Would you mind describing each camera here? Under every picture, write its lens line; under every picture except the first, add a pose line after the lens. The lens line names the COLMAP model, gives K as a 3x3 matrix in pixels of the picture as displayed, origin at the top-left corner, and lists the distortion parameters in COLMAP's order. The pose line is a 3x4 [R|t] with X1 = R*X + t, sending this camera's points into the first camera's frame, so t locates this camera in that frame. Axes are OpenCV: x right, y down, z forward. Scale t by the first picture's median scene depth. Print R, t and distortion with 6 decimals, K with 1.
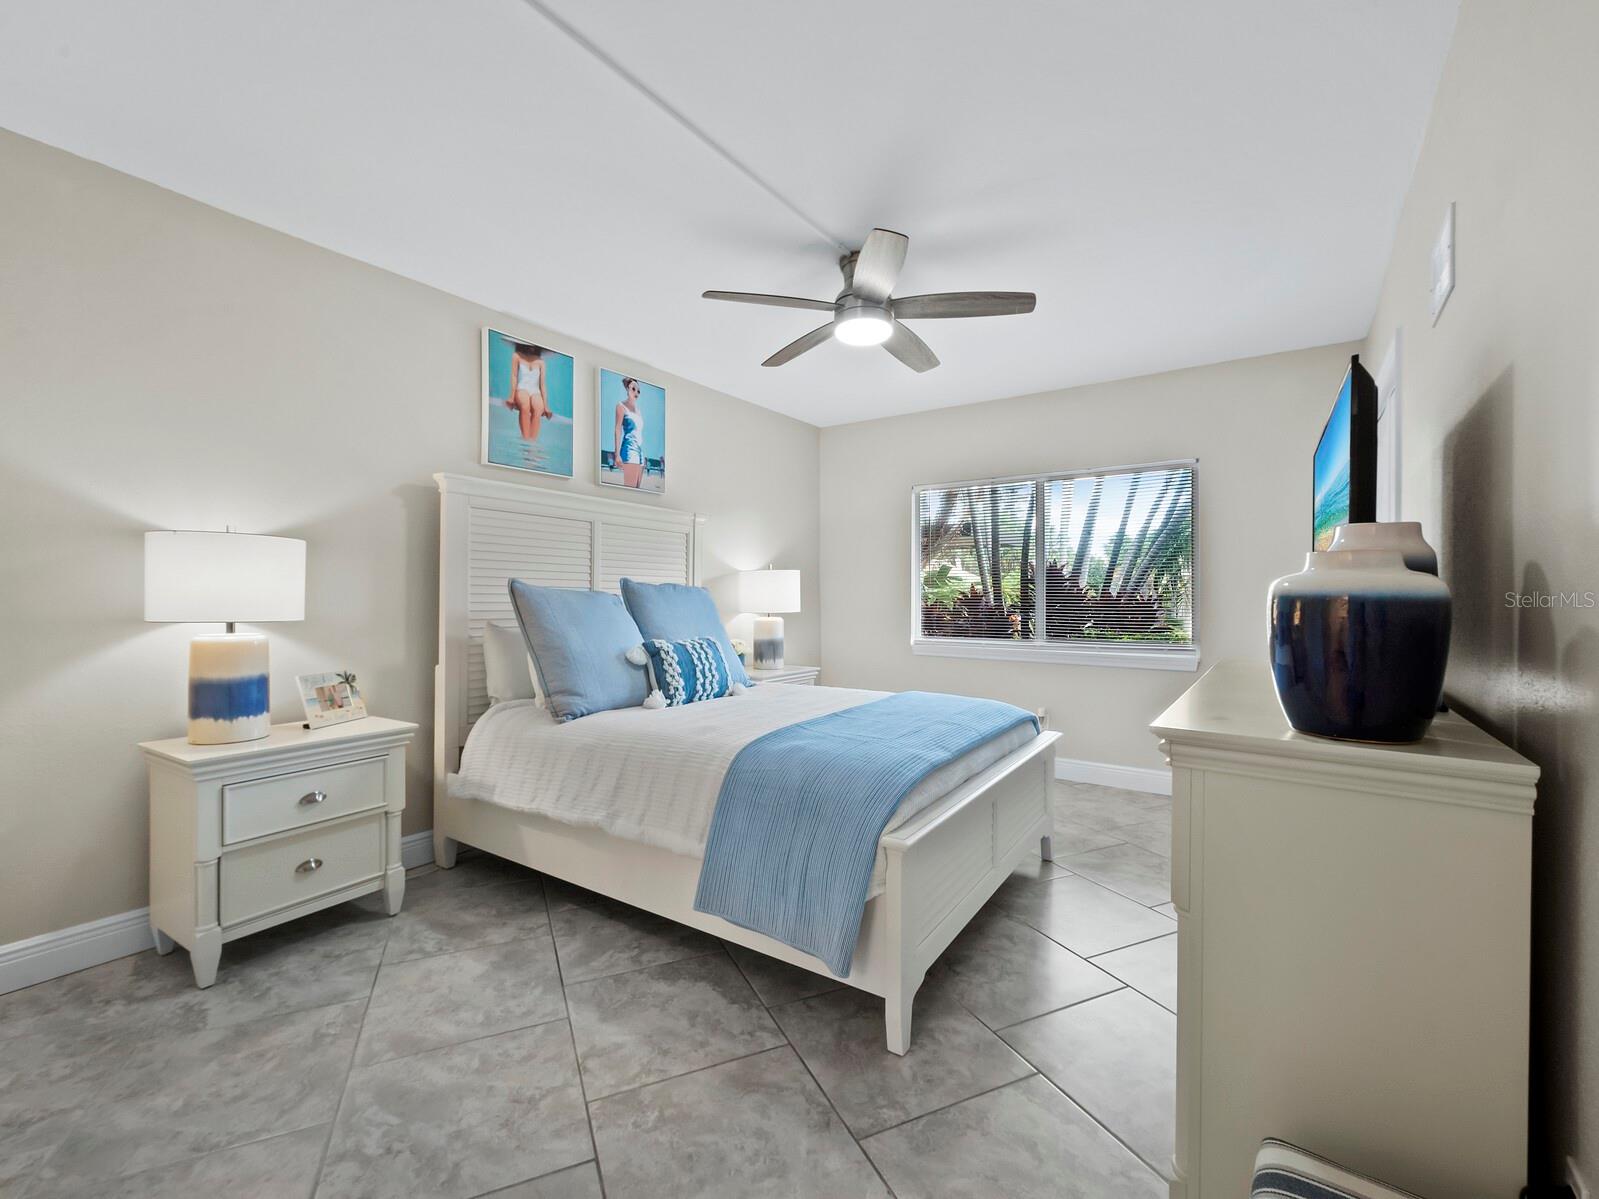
lens RADIAL K [[661.5, 0, 799.5], [0, 661.5, 599.5], [0, 0, 1]] dist [-0.002238, -0.000199]
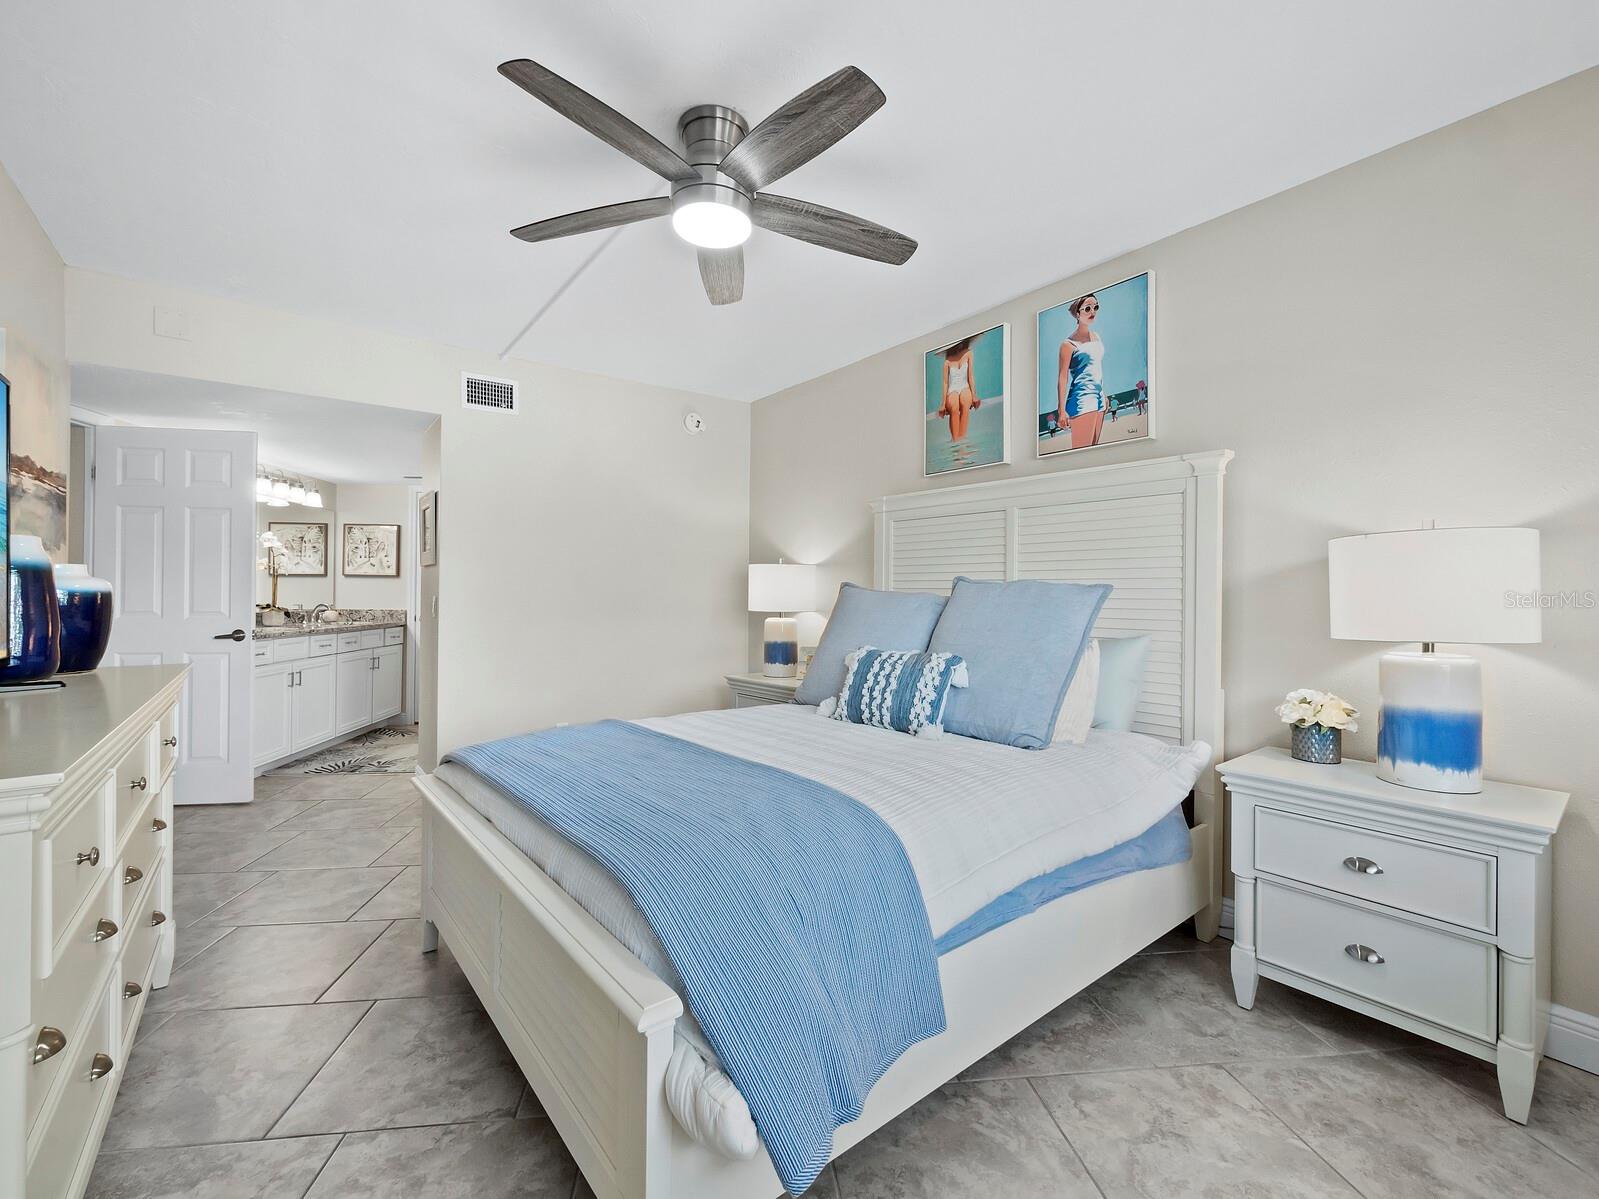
lens RADIAL K [[760.2, 0, 797.3], [0, 760.2, 574.5], [0, 0, 1]] dist [0.017502, 0.000110]
pose [[-0.329399, -0.052742, -0.942716, 0.620667], [-0.031254, 0.998501, -0.044942, 0.012179], [0.943673, 0.014659, -0.330554, 1.002585]]
